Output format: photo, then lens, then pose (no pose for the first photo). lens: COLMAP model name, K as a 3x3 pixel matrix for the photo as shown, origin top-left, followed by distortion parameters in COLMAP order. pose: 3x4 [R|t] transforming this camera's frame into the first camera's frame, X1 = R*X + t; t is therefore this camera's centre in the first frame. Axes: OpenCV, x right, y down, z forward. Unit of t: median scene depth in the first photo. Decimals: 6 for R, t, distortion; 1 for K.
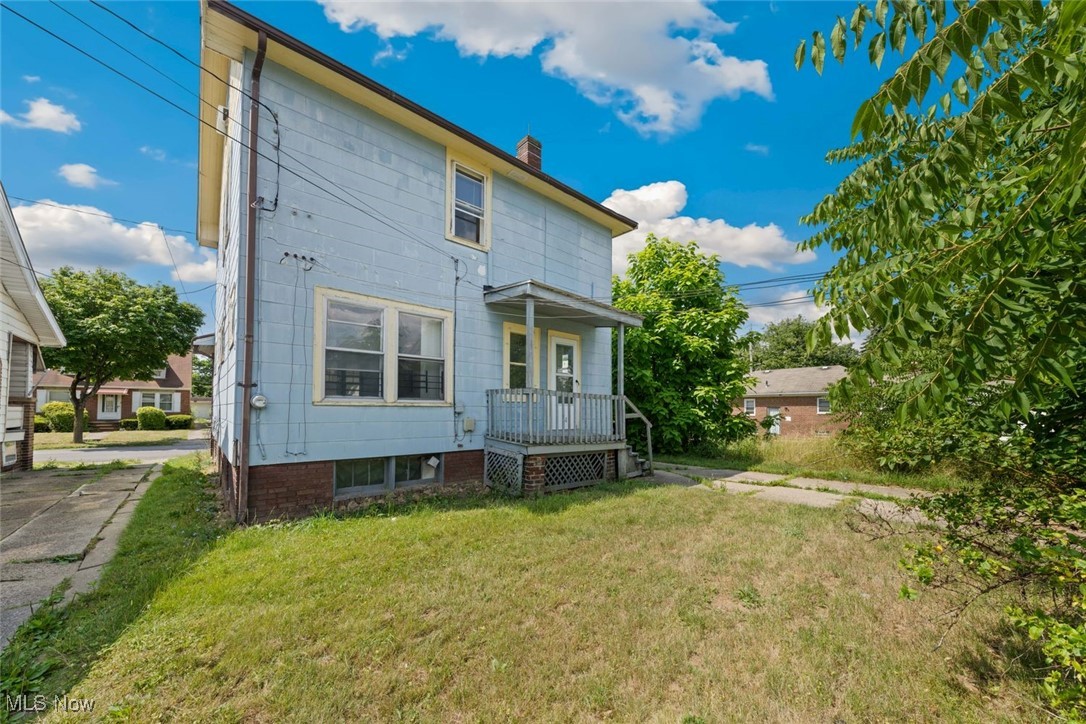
lens RADIAL K [[373.3, 0, 543.0], [0, 373.3, 397.8], [0, 0, 1]] dist [0.000110, -0.000008]
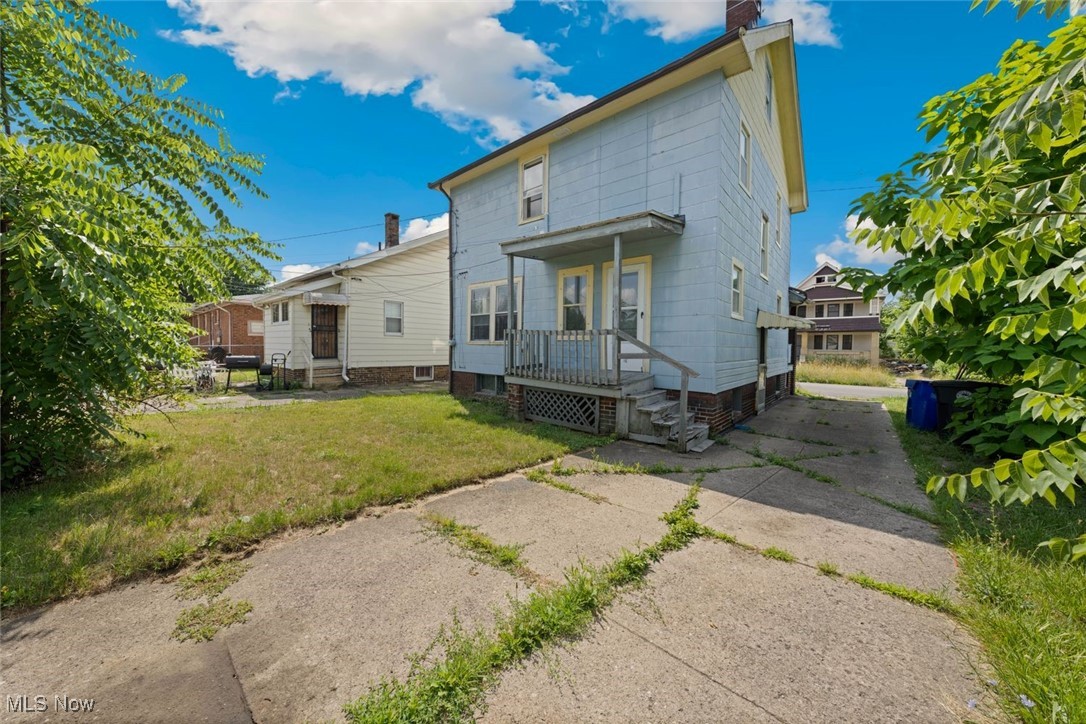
lens RADIAL K [[368.1, 0, 543.0], [0, 368.1, 362.0], [0, 0, 1]] dist [-0.000168, -0.000003]
pose [[0.141152, 0.019029, -0.989805, 1.005275], [-0.009591, 0.999795, 0.017853, 0.054649], [0.989941, 0.006973, 0.141305, 0.805046]]
